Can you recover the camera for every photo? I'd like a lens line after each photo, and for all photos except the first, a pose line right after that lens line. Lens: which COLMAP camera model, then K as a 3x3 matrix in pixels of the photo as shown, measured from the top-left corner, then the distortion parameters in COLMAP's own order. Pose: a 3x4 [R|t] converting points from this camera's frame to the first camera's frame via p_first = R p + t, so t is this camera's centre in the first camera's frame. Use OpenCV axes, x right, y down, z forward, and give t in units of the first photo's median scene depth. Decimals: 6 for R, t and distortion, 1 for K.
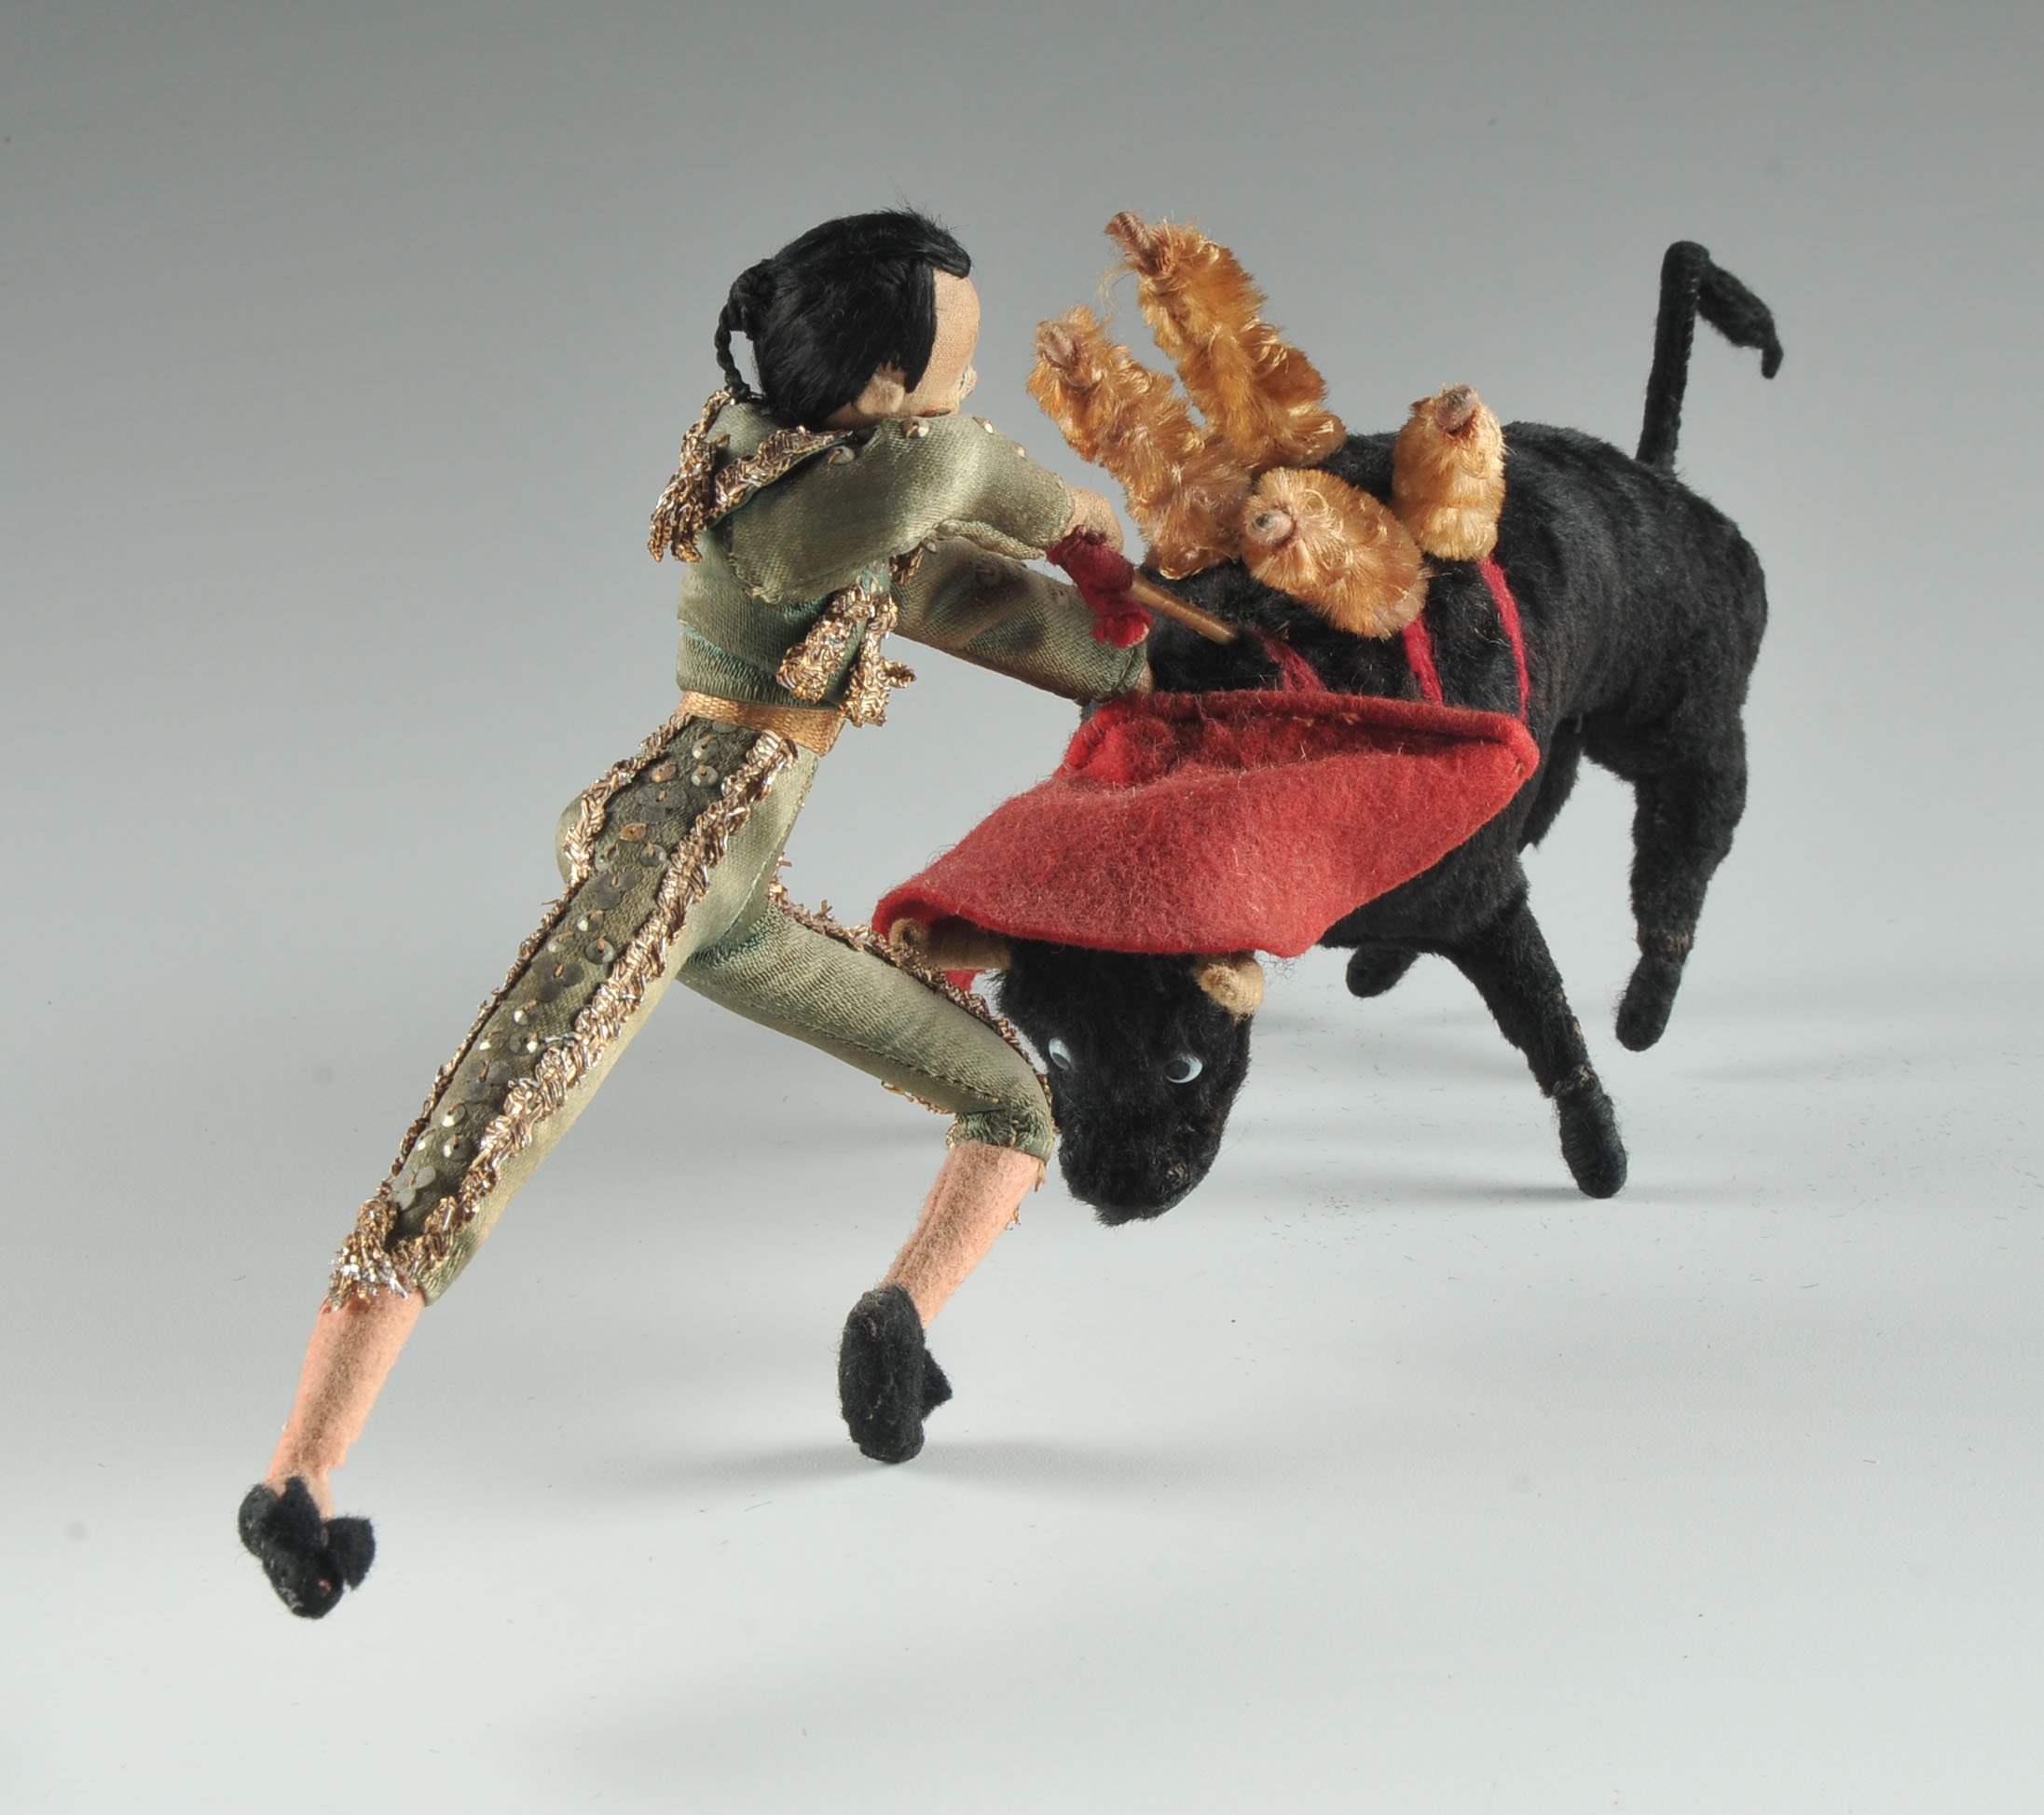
lens RADIAL K [[5125.5, 0, 1020.7], [0, 5125.5, 894.2], [0, 0, 1]] dist [0.083423, 0.000000]
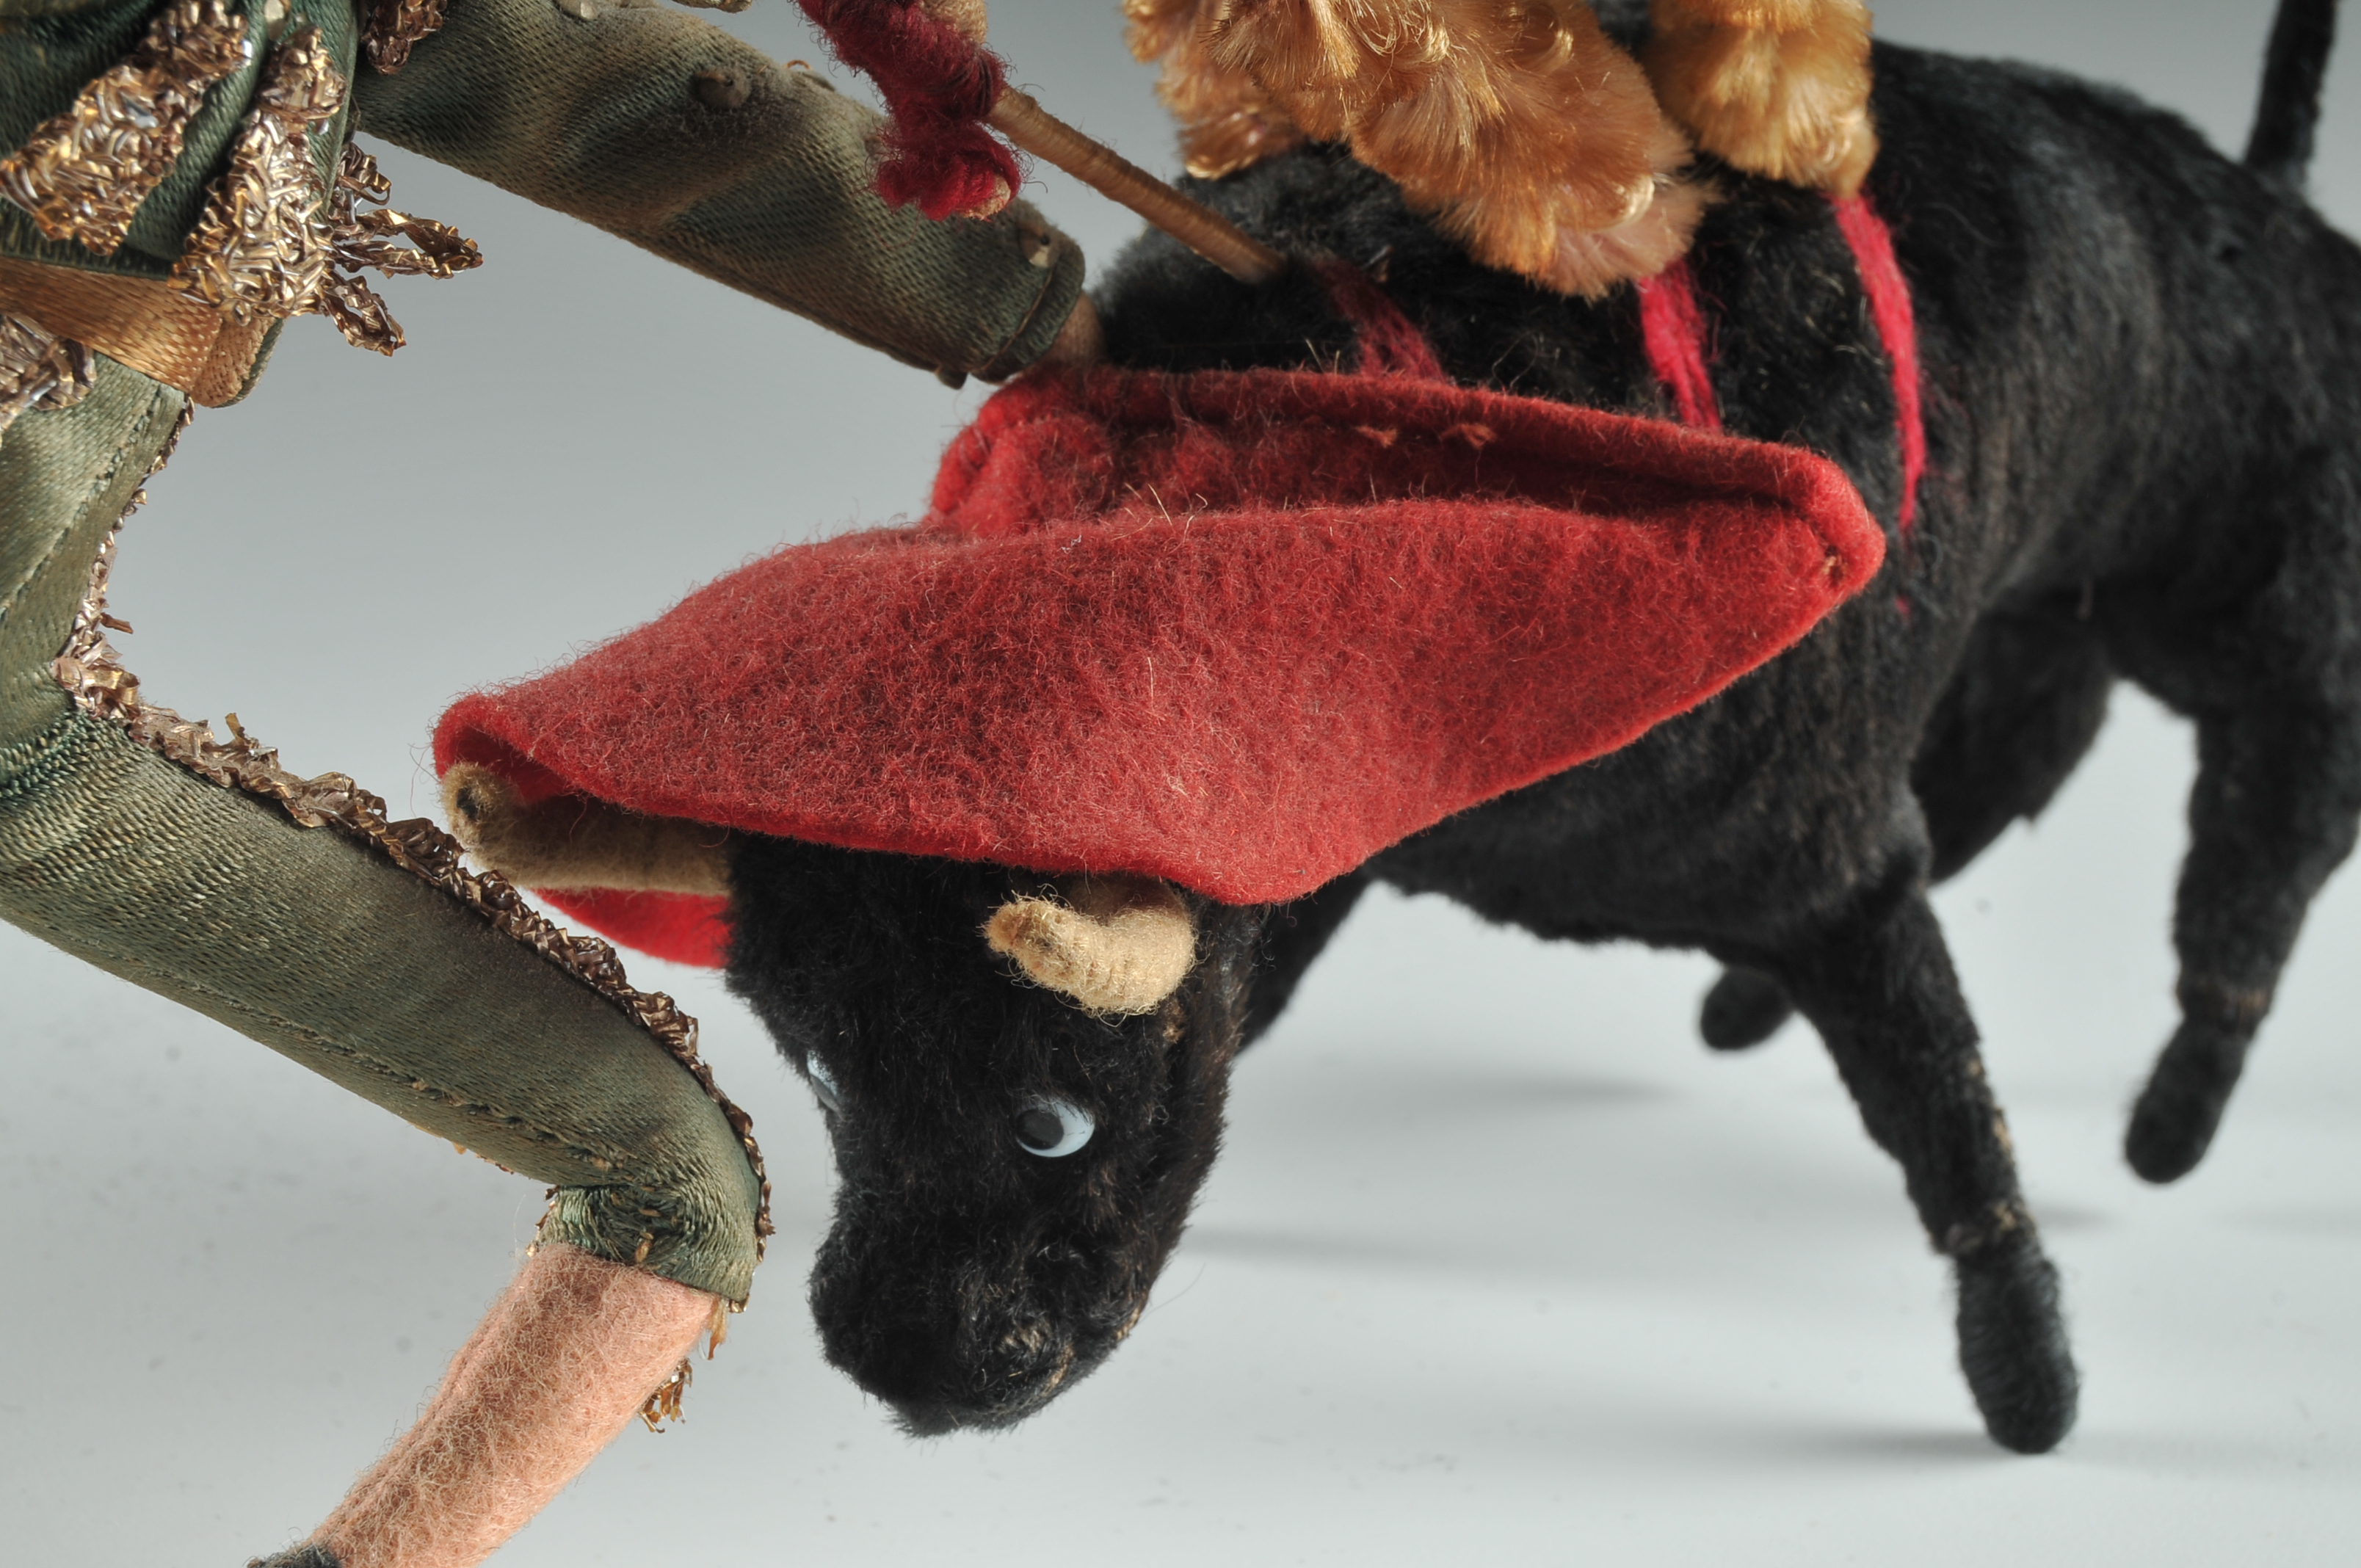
lens RADIAL K [[4964.6, 0, 1181.7], [0, 4964.6, 808.7], [0, 0, 1]] dist [0.060485, 0.000000]
pose [[0.989178, 0.065566, -0.131253, 0.098037], [-0.070822, 0.996847, -0.035775, 0.019175], [0.128493, 0.044684, 0.990703, 0.521441]]
